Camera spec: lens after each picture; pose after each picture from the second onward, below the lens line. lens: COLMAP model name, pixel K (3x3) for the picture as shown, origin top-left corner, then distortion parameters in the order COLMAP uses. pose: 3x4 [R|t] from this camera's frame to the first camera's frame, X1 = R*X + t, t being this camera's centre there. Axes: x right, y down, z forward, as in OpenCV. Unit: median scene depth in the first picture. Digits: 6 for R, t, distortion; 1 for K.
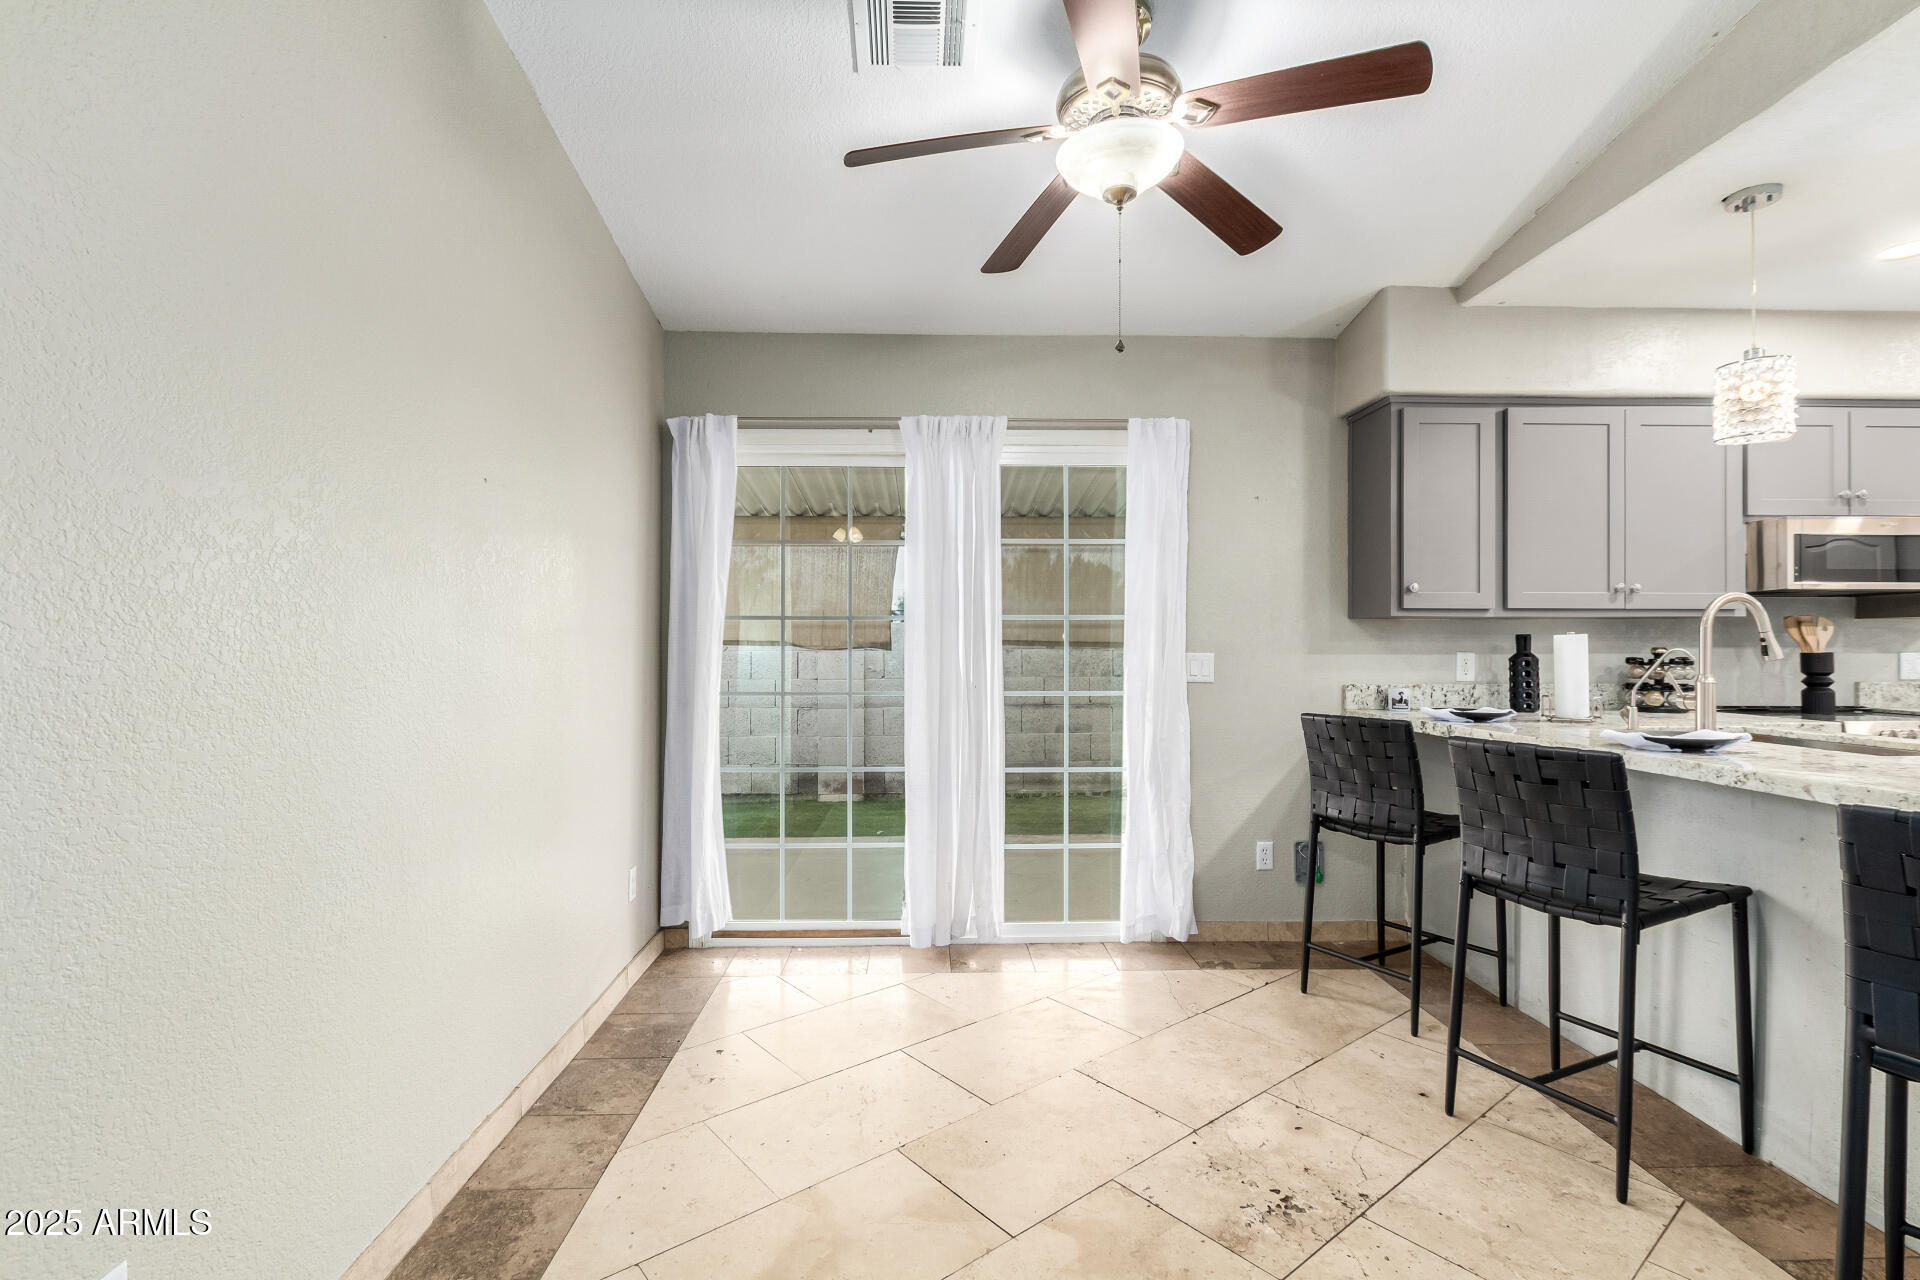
lens RADIAL K [[888.1, 0, 945.7], [0, 888.1, 638.4], [0, 0, 1]] dist [0.008499, -0.005150]
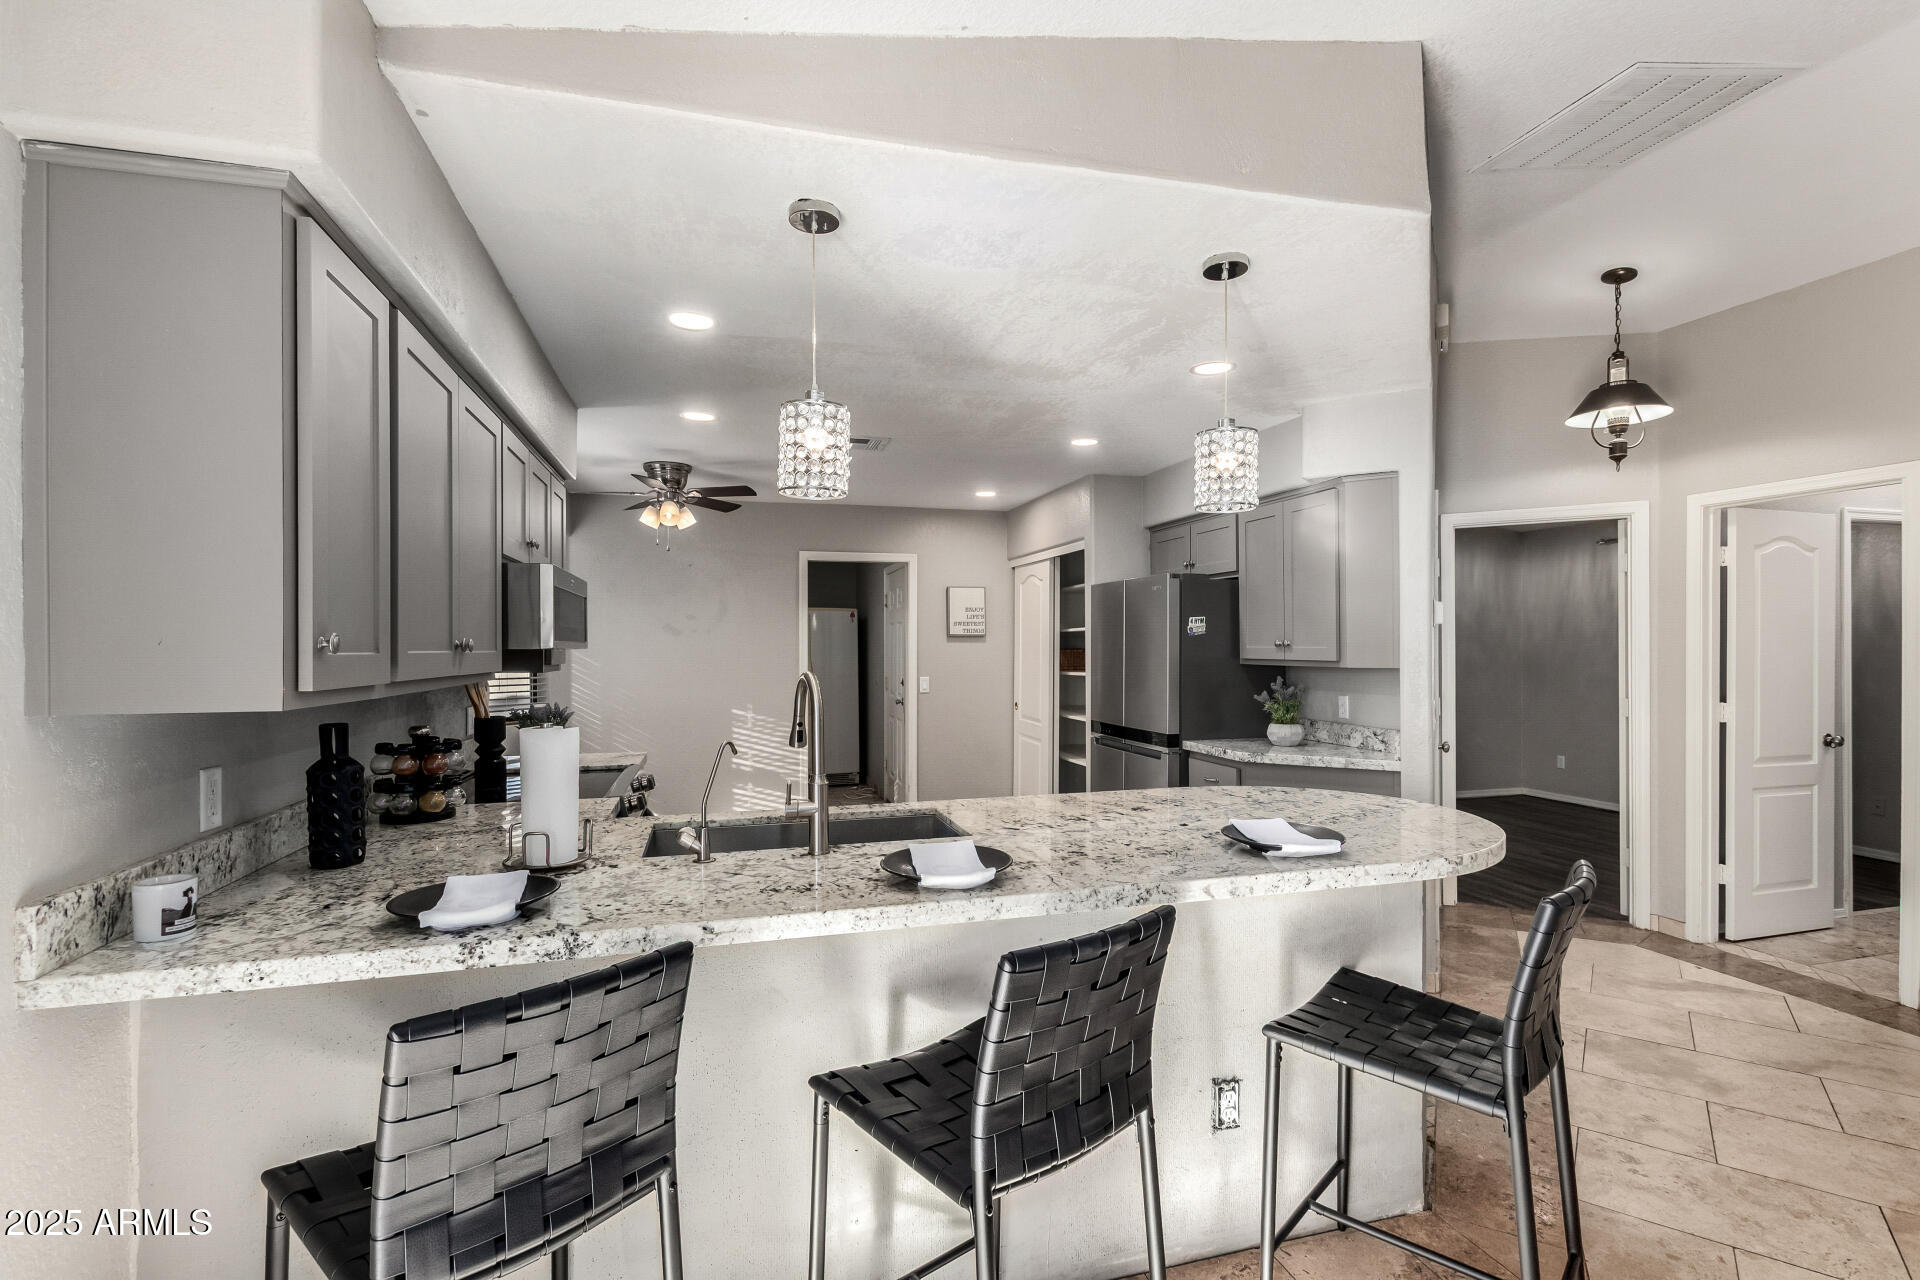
lens RADIAL K [[888.1, 0, 1019.3], [0, 888.1, 646.9], [0, 0, 1]] dist [0.008499, -0.005150]
pose [[-0.244398, 0.005711, 0.969658, 0.020824], [-0.003940, 0.999969, -0.006883, -0.050522], [-0.969667, -0.005503, -0.244368, 0.744065]]
